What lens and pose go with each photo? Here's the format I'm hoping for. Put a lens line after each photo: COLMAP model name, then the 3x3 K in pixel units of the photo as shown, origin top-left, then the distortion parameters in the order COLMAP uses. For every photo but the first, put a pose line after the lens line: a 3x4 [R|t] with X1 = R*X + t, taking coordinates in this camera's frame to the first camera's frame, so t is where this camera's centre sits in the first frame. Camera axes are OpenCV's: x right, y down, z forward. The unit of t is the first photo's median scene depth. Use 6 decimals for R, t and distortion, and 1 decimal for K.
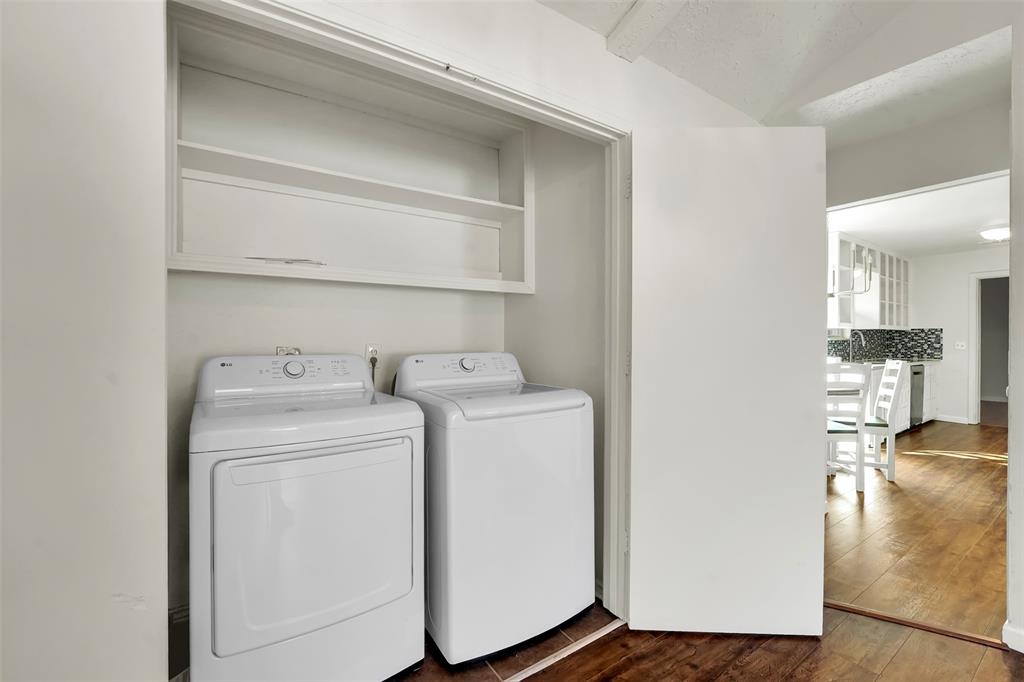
lens RADIAL K [[415.8, 0, 525.5], [0, 415.8, 344.1], [0, 0, 1]] dist [-0.023656, 0.002496]
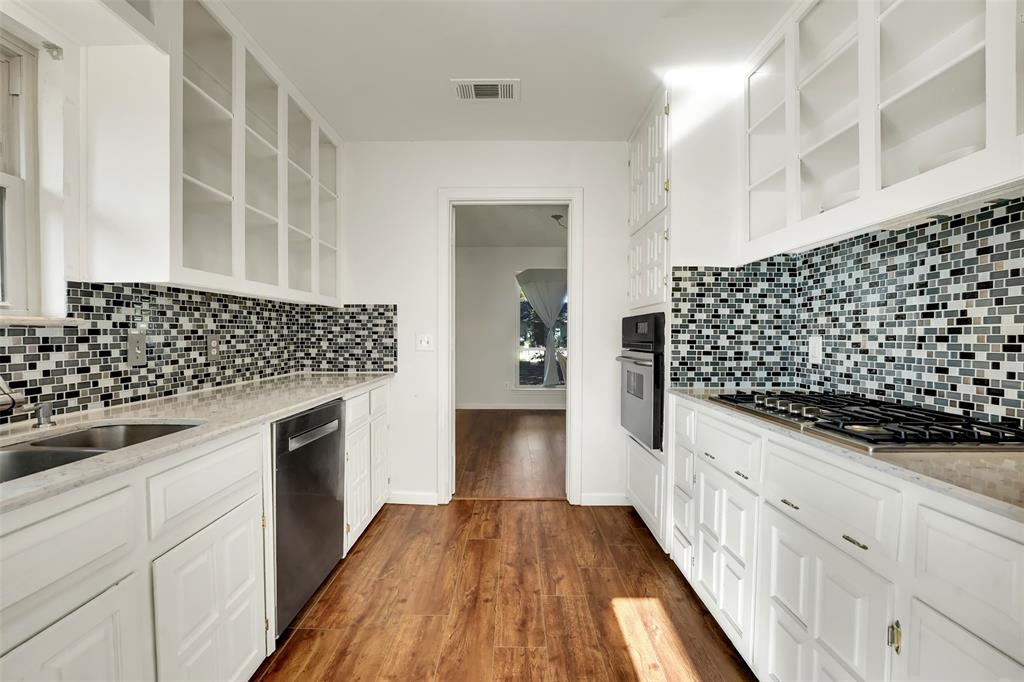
lens RADIAL K [[415.8, 0, 499.4], [0, 415.8, 341.5], [0, 0, 1]] dist [-0.023656, 0.002496]
pose [[0.581466, -0.013101, 0.813466, 0.706564], [0.002357, 0.999893, 0.014419, -0.003509], [-0.813568, -0.006466, 0.581434, 0.628614]]
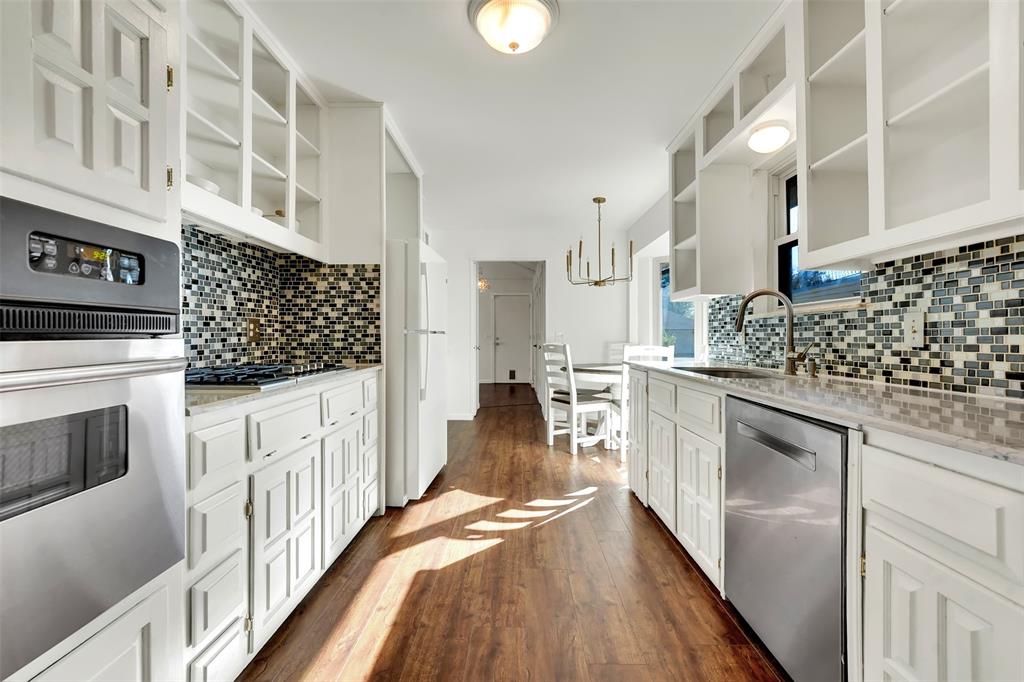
lens RADIAL K [[415.8, 0, 504.6], [0, 415.8, 338.7], [0, 0, 1]] dist [-0.023656, 0.002496]
pose [[-0.581323, 0.002156, -0.813670, 1.121659], [-0.007035, 0.999946, 0.007676, 0.010222], [0.813642, 0.010187, -0.581276, 0.912465]]
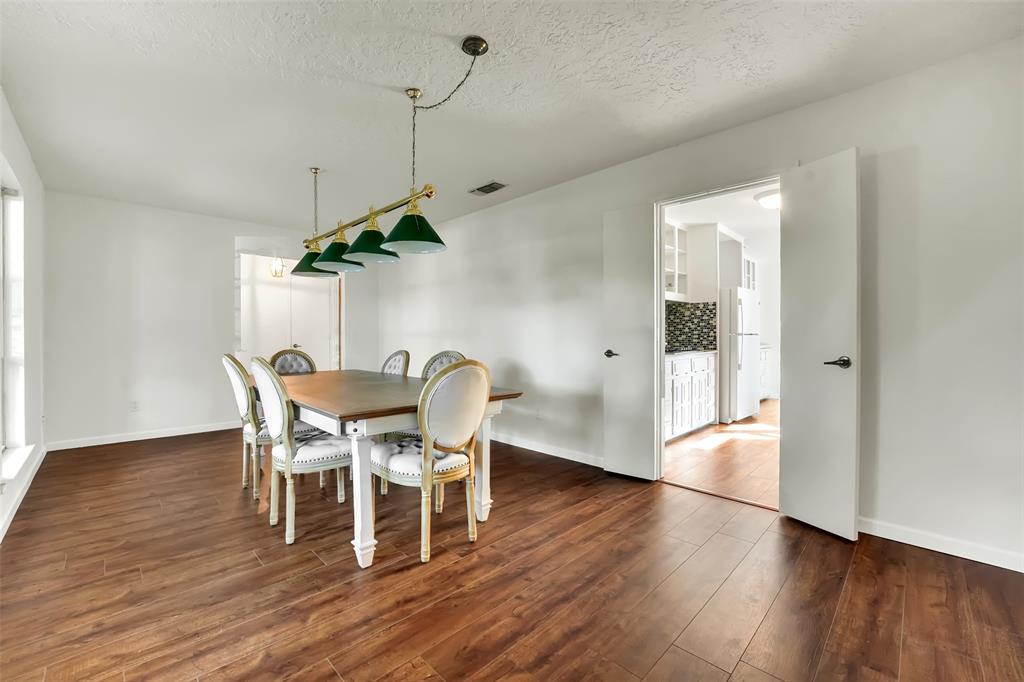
lens RADIAL K [[415.8, 0, 509.7], [0, 415.8, 339.3], [0, 0, 1]] dist [-0.023656, 0.002496]
pose [[-0.982578, 0.001237, -0.185847, 1.440376], [-0.000795, 0.999941, 0.010859, 0.008137], [0.185849, 0.010818, -0.982519, 1.337973]]
